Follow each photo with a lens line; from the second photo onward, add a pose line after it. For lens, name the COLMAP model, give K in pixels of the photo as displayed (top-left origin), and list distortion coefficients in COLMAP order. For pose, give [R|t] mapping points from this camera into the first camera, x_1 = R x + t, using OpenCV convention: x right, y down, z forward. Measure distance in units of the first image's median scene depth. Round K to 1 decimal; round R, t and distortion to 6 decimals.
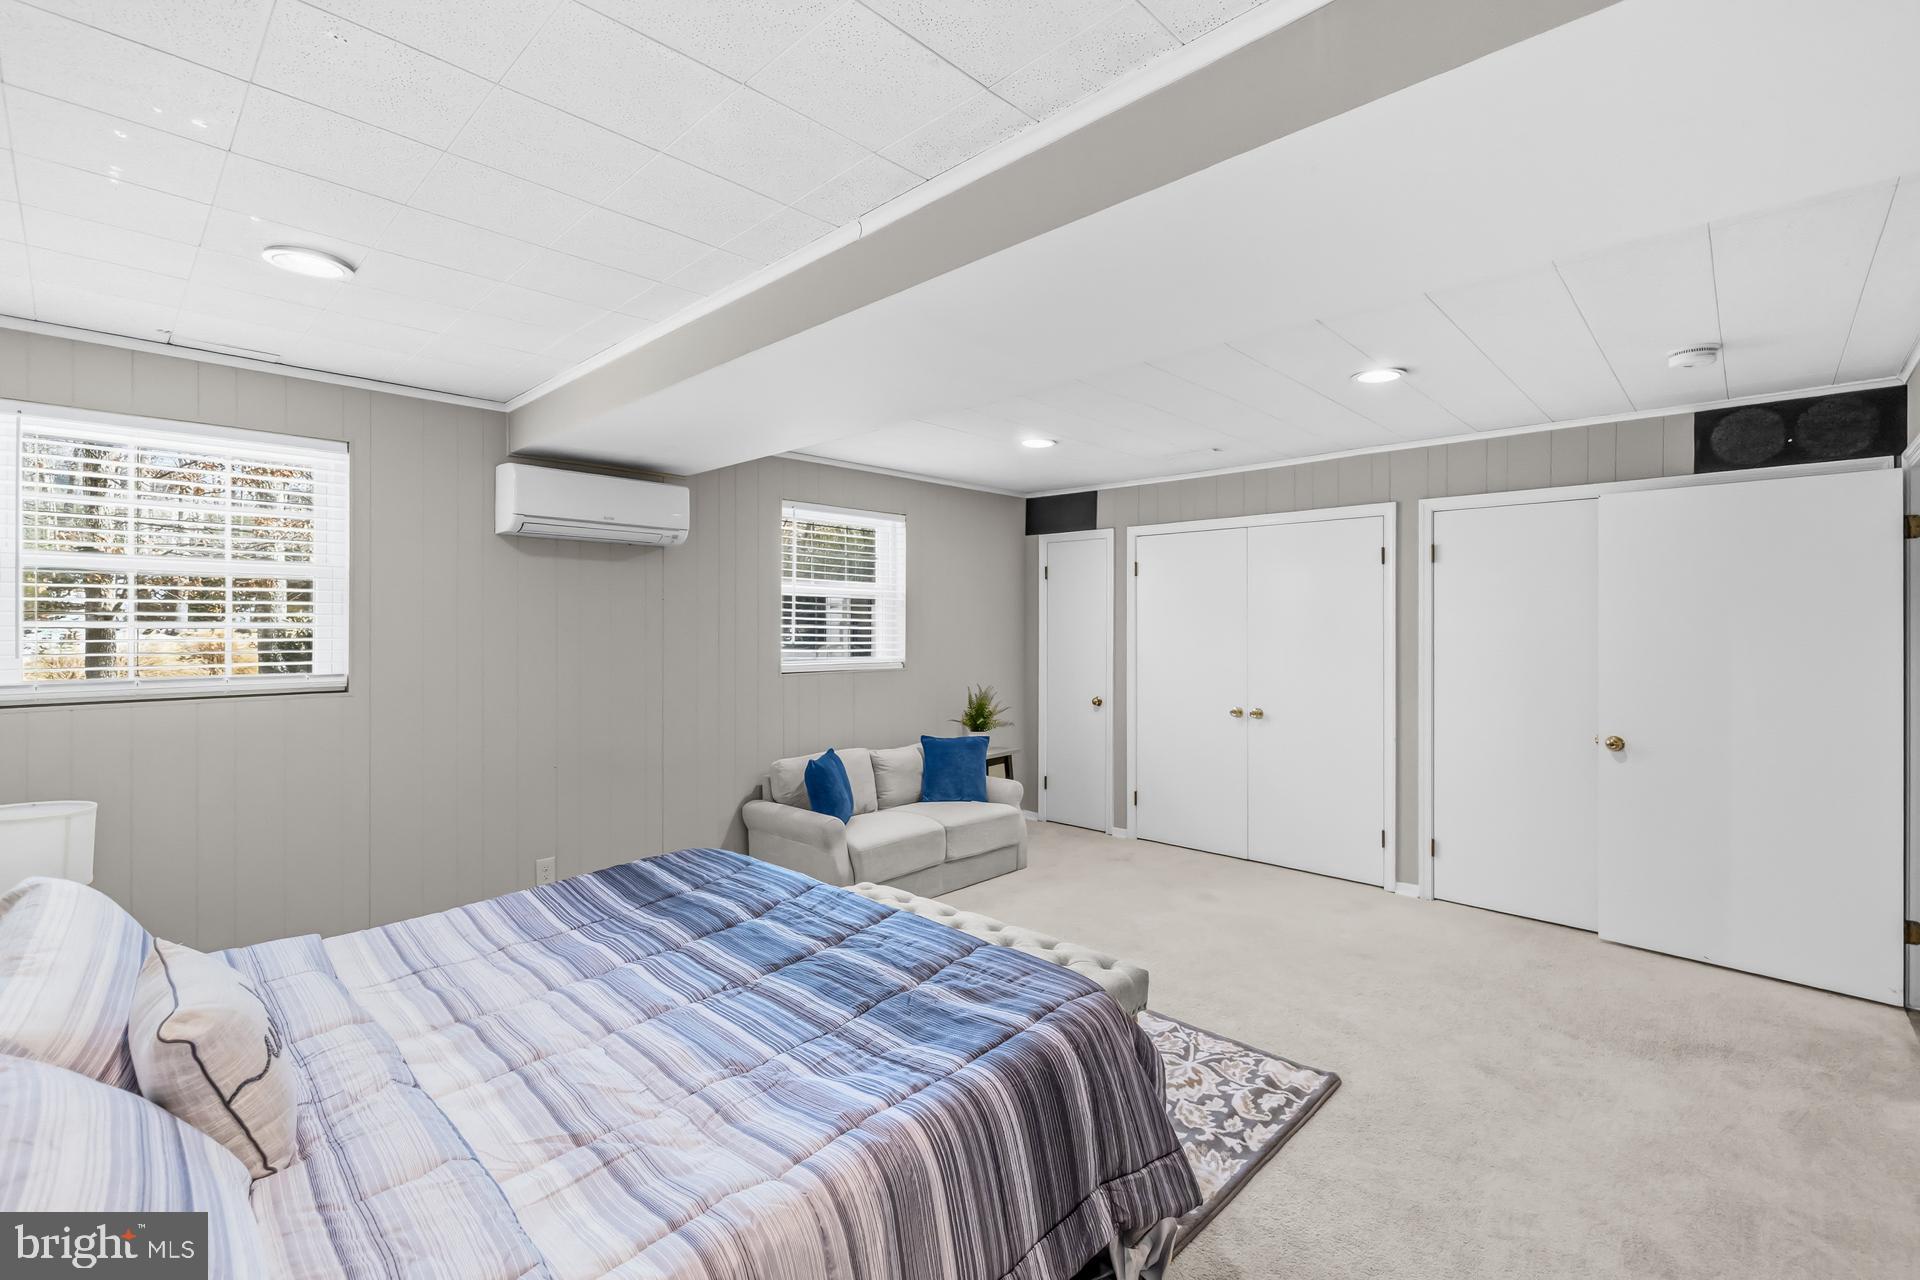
lens RADIAL K [[829.7, 0, 954.6], [0, 829.7, 626.6], [0, 0, 1]] dist [-0.000412, 0.000014]
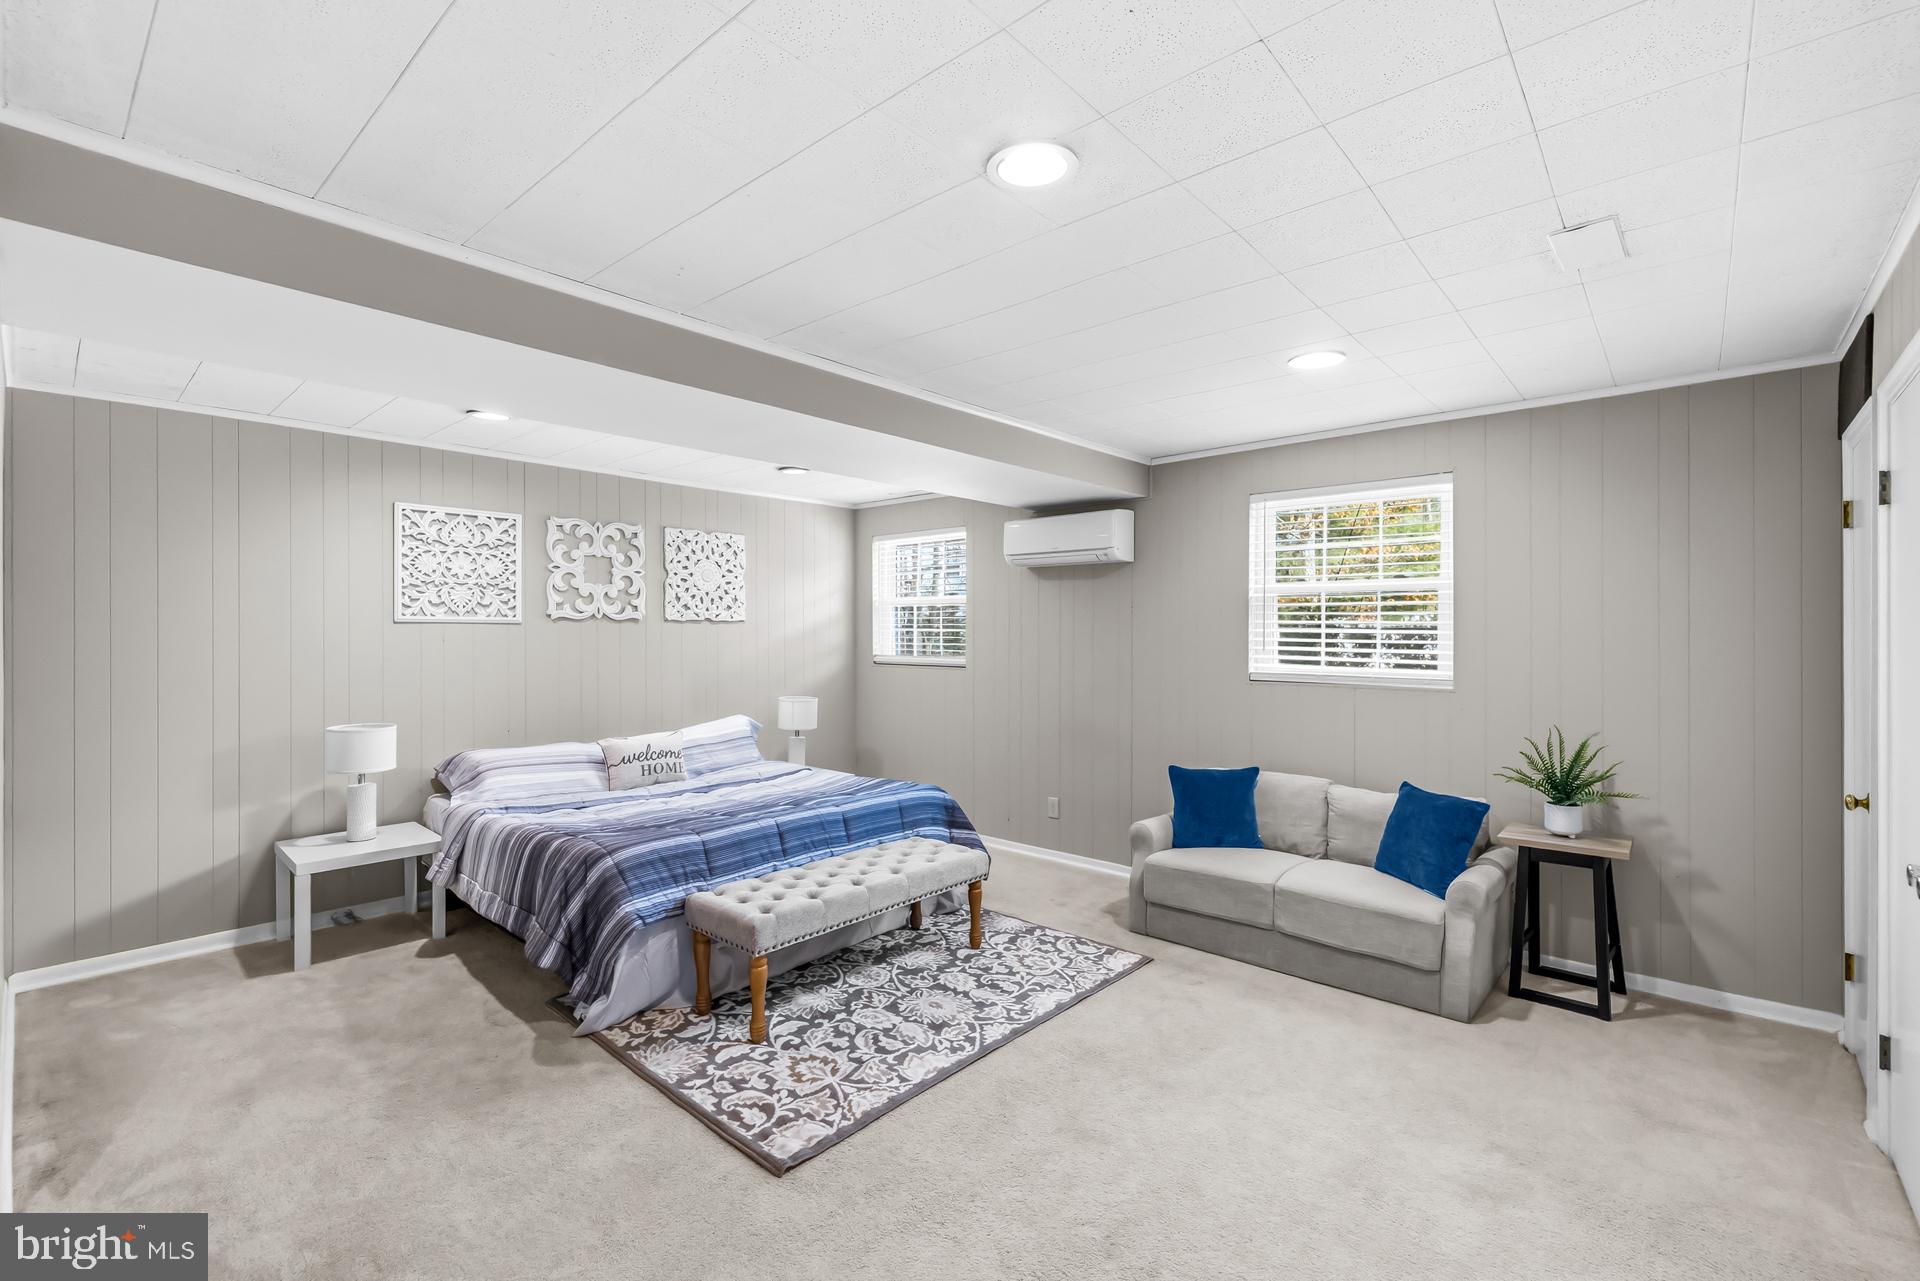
lens RADIAL K [[829.7, 0, 954.6], [0, 829.7, 627.1], [0, 0, 1]] dist [-0.000412, 0.000014]
pose [[0.042546, -0.008924, -0.999055, 1.261547], [-0.001086, 0.999959, -0.008978, 0.009136], [0.999094, 0.001467, 0.042534, 1.103289]]
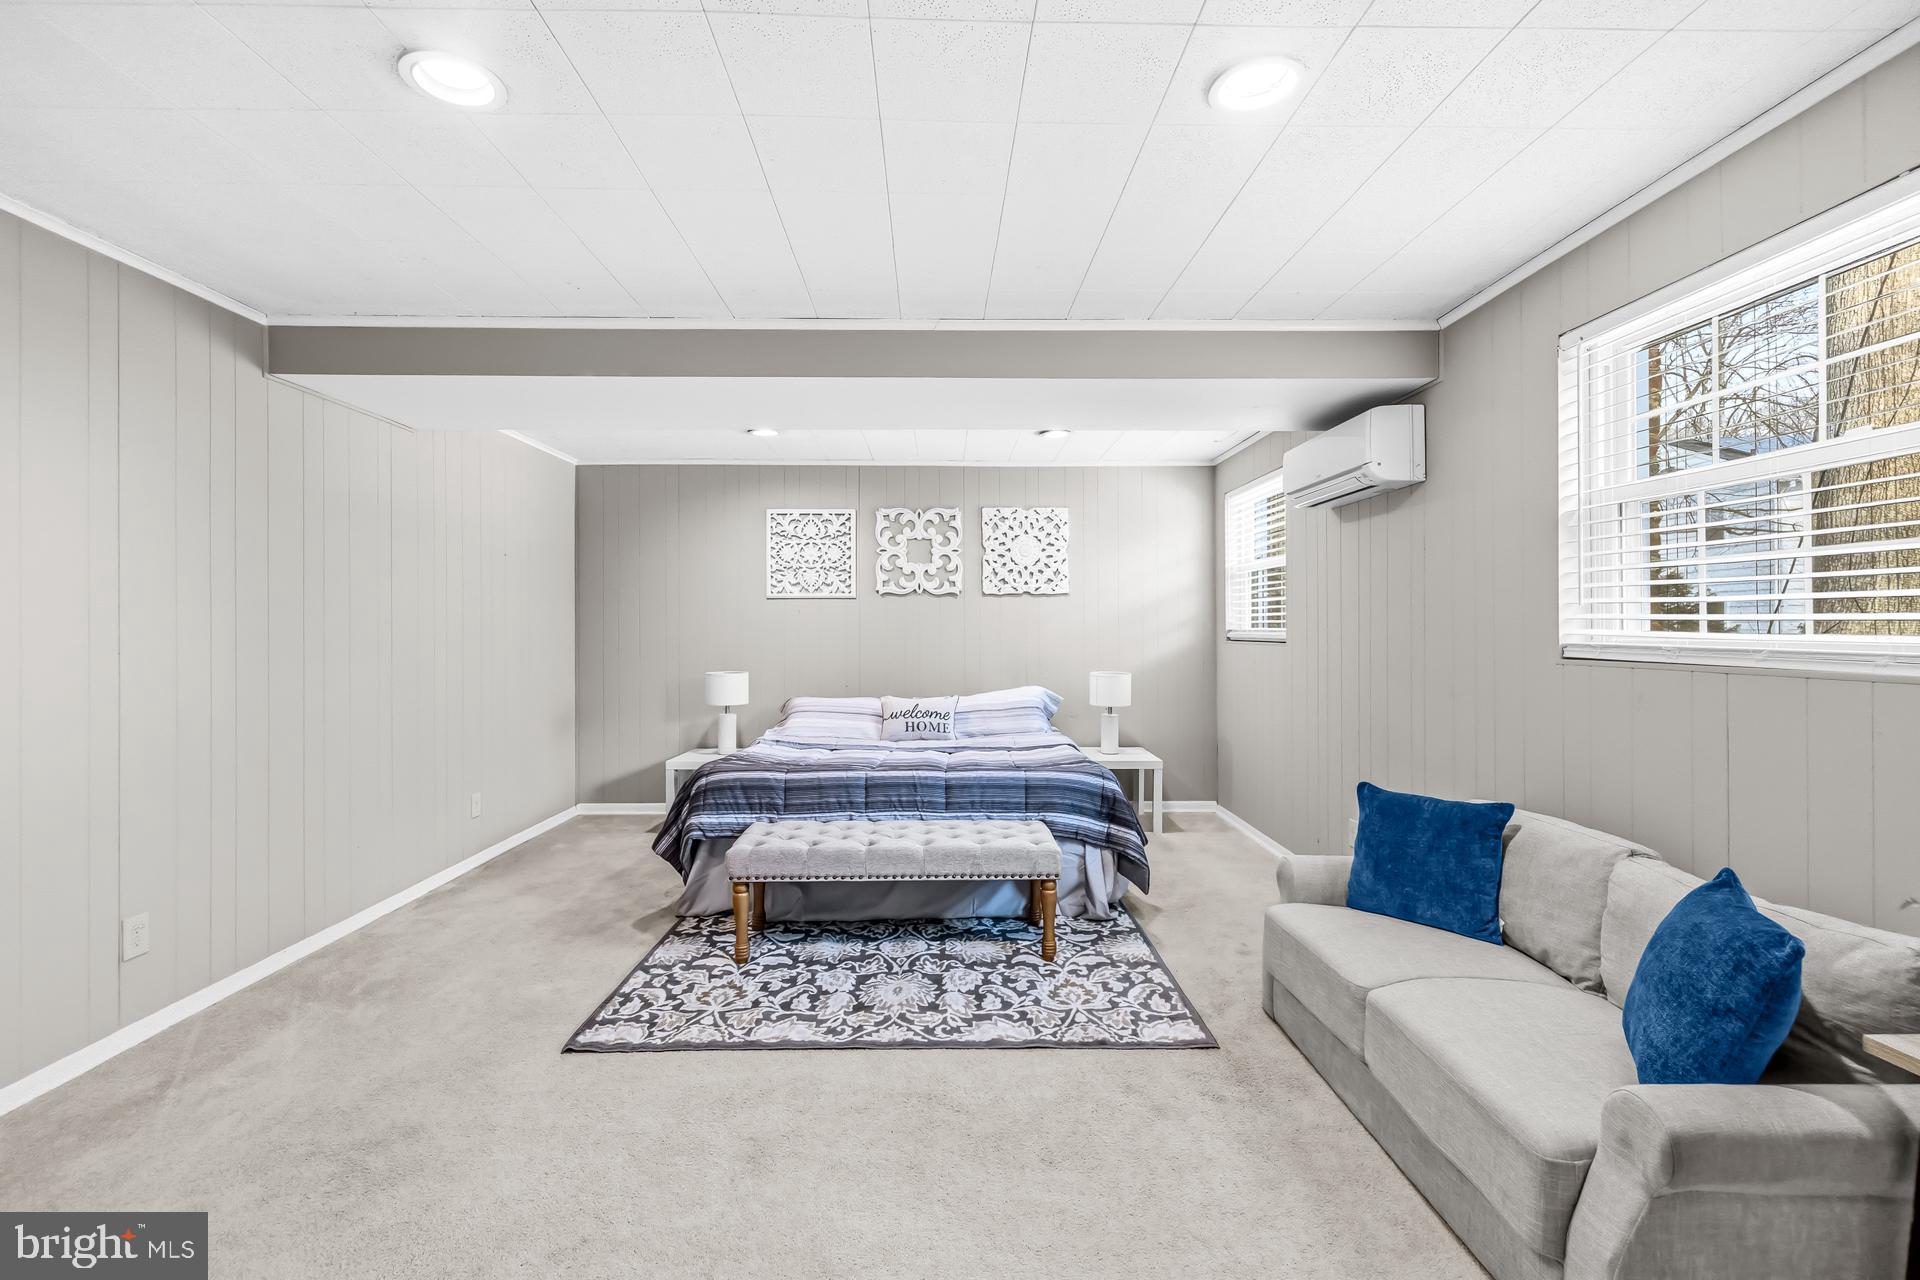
lens RADIAL K [[813.7, 0, 959.5], [0, 813.7, 624.6], [0, 0, 1]] dist [0.000179, -0.000034]
pose [[-0.700698, -0.004000, -0.713447, 0.785053], [0.000435, 0.999982, -0.006034, 0.066407], [0.713458, -0.004538, -0.700684, 1.912610]]
